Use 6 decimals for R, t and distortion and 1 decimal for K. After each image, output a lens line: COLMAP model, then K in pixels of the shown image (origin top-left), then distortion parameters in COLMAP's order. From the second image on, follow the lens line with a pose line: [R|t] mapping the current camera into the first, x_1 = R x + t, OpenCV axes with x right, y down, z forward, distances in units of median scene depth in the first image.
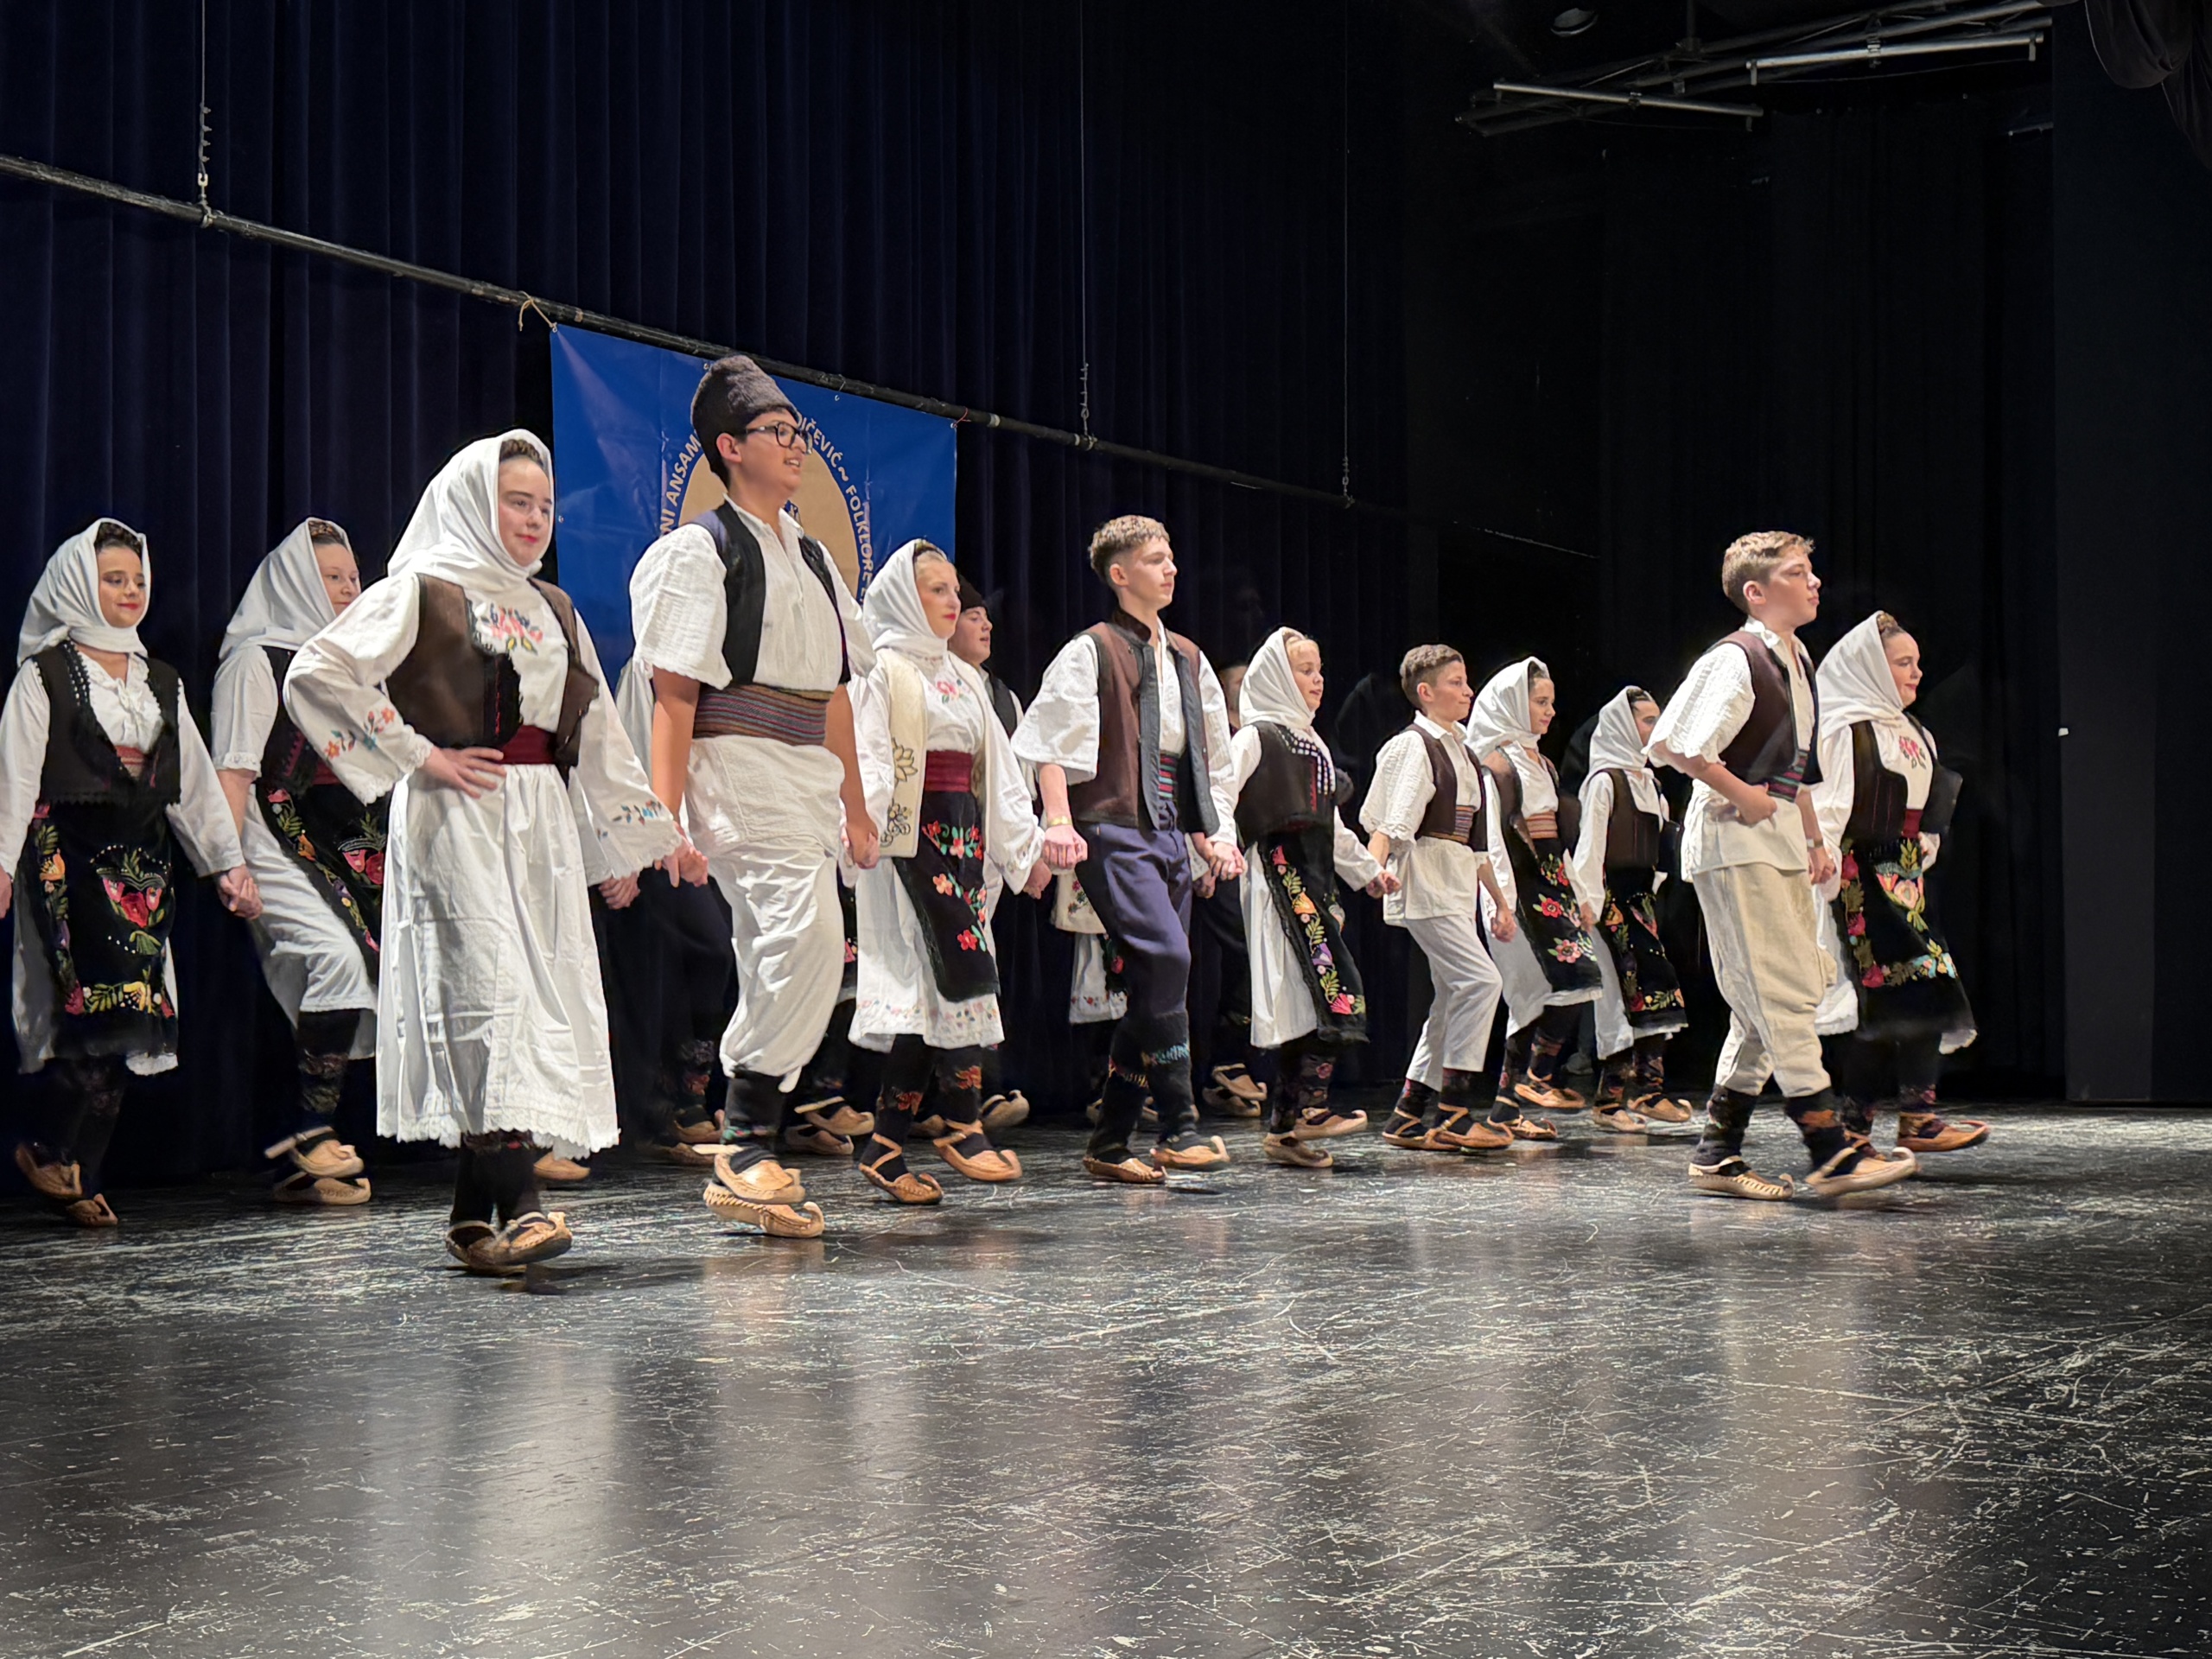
lens RADIAL K [[2826.4, 0, 1088.7], [0, 2826.4, 852.9], [0, 0, 1]] dist [0.096658, 0.000000]
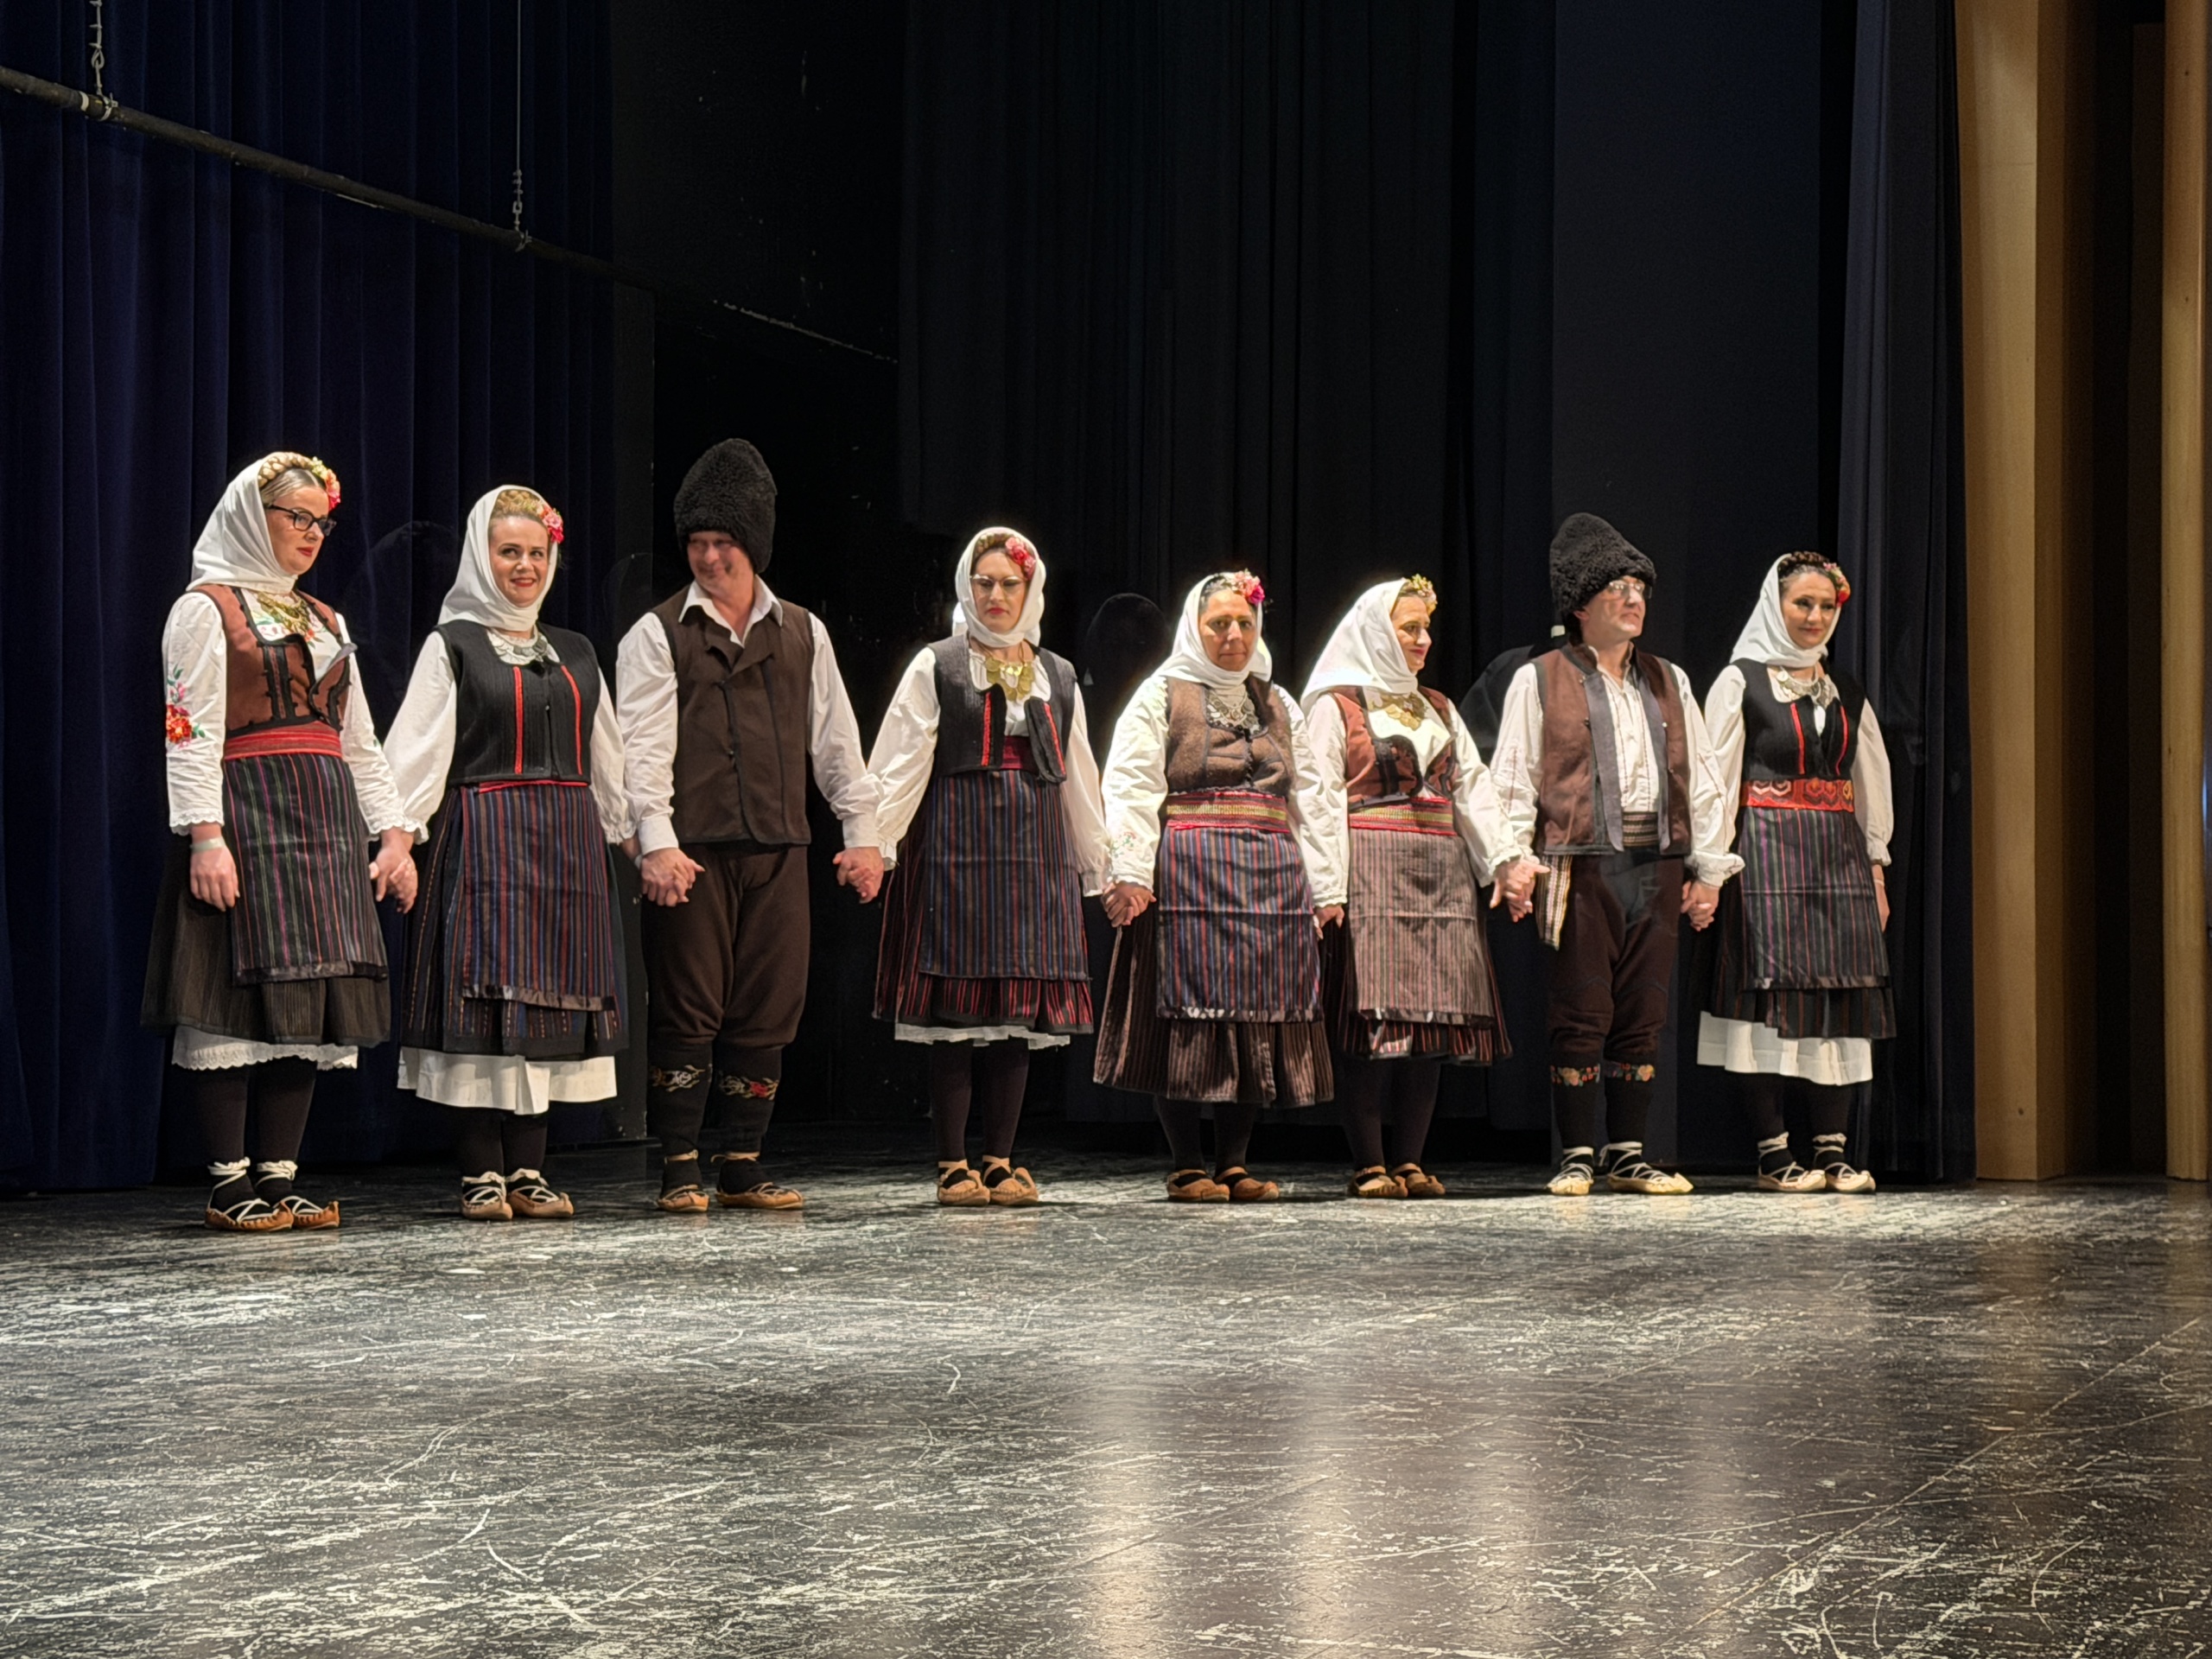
lens RADIAL K [[4090.6, 0, 1114.5], [0, 4090.6, 843.7], [0, 0, 1]] dist [0.069863, 0.000000]
pose [[0.968921, 0.017137, 0.246777, -0.011679], [-0.018300, 0.999830, 0.002417, 0.019363], [-0.246693, -0.006857, 0.969069, 0.169171]]
